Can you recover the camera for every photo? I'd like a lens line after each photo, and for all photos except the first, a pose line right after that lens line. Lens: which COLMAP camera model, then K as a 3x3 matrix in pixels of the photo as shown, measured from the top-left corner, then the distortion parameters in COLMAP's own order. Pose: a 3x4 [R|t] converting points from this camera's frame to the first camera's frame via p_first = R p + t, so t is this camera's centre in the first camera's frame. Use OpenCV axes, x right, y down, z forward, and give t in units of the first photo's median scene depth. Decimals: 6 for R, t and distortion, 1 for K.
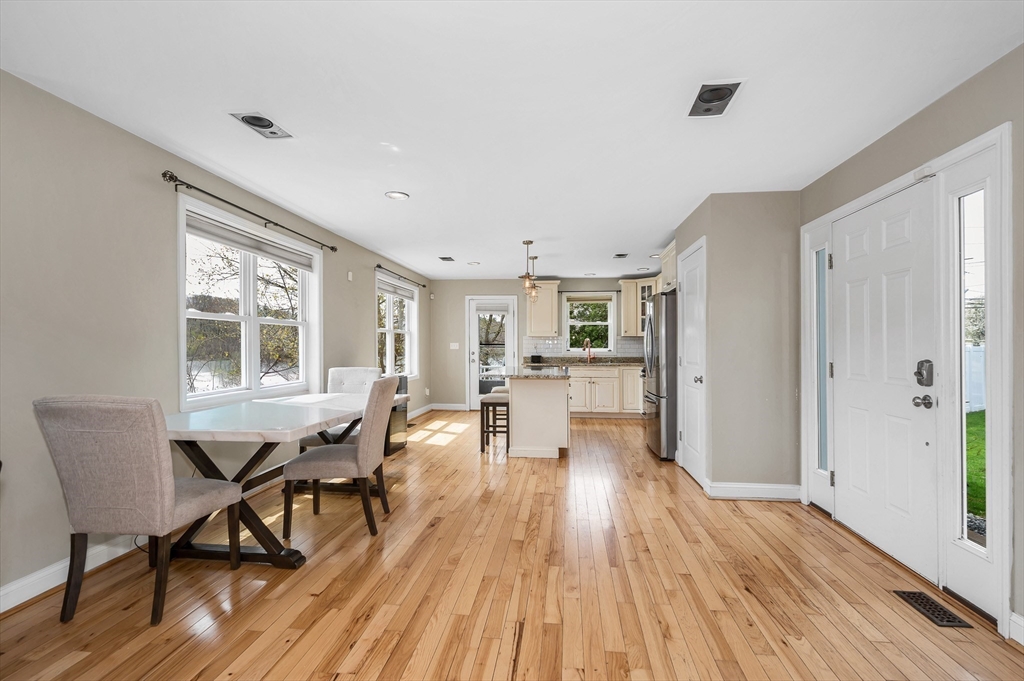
lens RADIAL K [[488.7, 0, 511.3], [0, 488.7, 344.5], [0, 0, 1]] dist [0.000112, 0.000129]
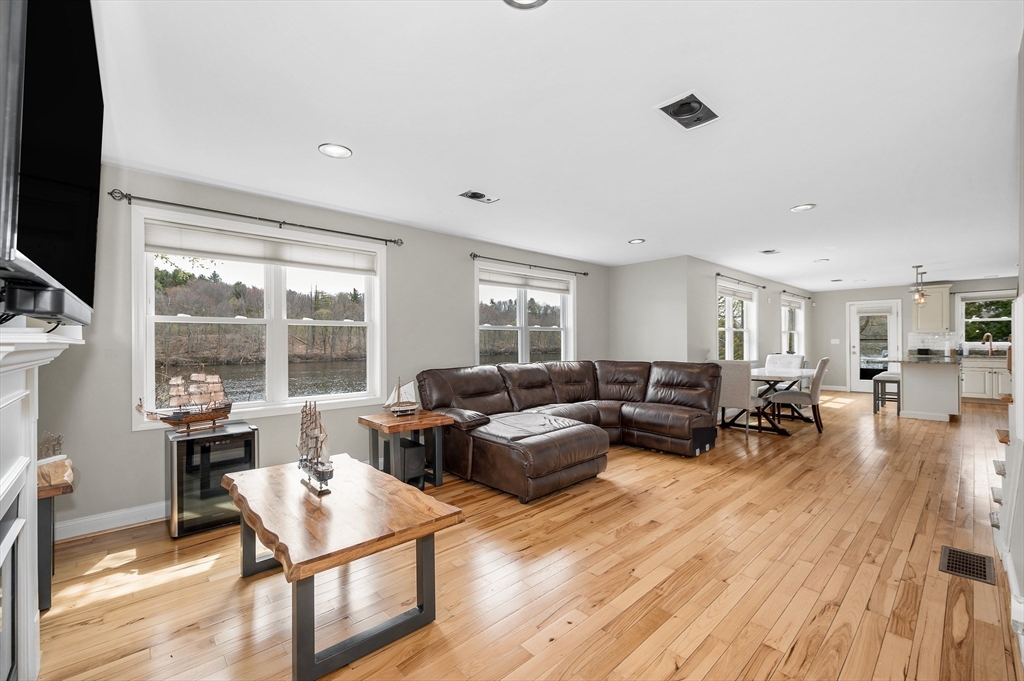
lens RADIAL K [[421.1, 0, 503.5], [0, 421.1, 351.0], [0, 0, 1]] dist [-0.004044, -0.000641]
pose [[0.748379, -0.000484, -0.663271, -0.038105], [0.013274, 0.999810, 0.014248, -0.000141], [0.663138, -0.019467, 0.748244, -0.449979]]
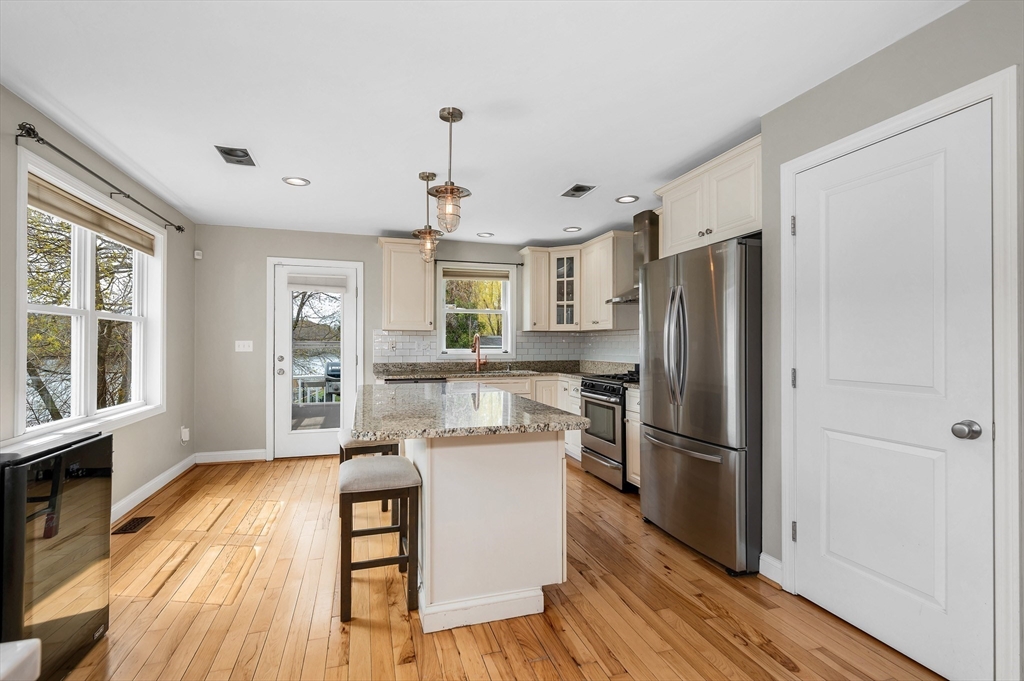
lens RADIAL K [[488.7, 0, 513.5], [0, 488.7, 332.7], [0, 0, 1]] dist [0.000112, 0.000129]
pose [[0.915893, 0.006643, 0.401367, -0.063045], [0.001291, 0.999809, -0.019493, -0.001021], [-0.401420, 0.018372, 0.915710, 0.394334]]
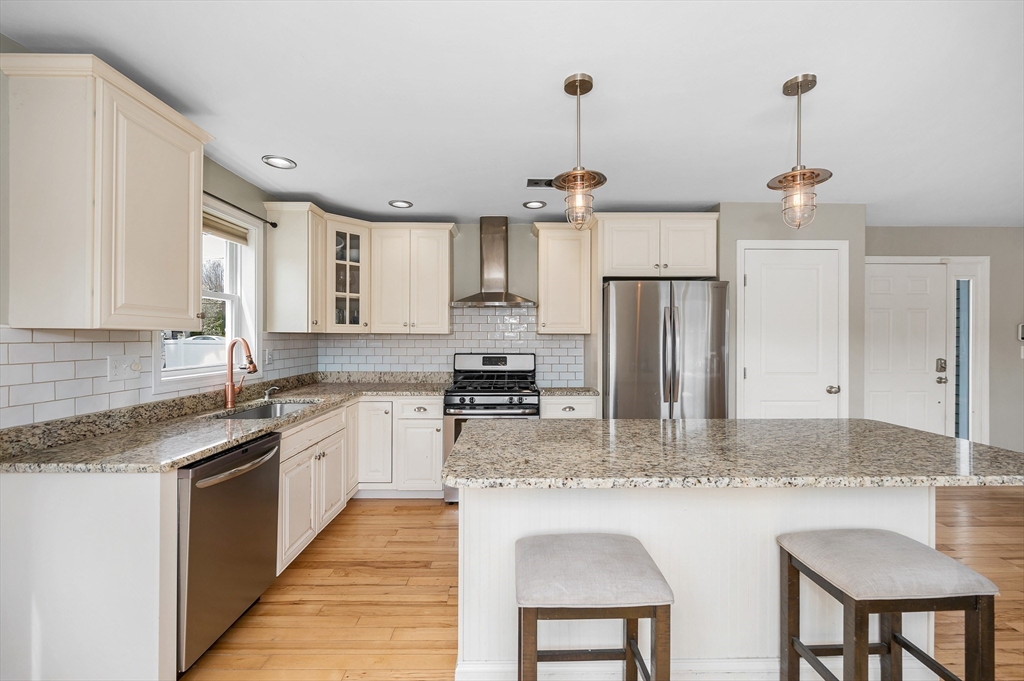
lens RADIAL K [[421.1, 0, 511.2], [0, 421.1, 341.9], [0, 0, 1]] dist [-0.004044, -0.000641]
pose [[-0.124736, -0.015120, 0.992075, -0.171790], [-0.005072, 0.999881, 0.014601, -0.015013], [-0.992177, -0.003210, -0.124798, 0.869933]]
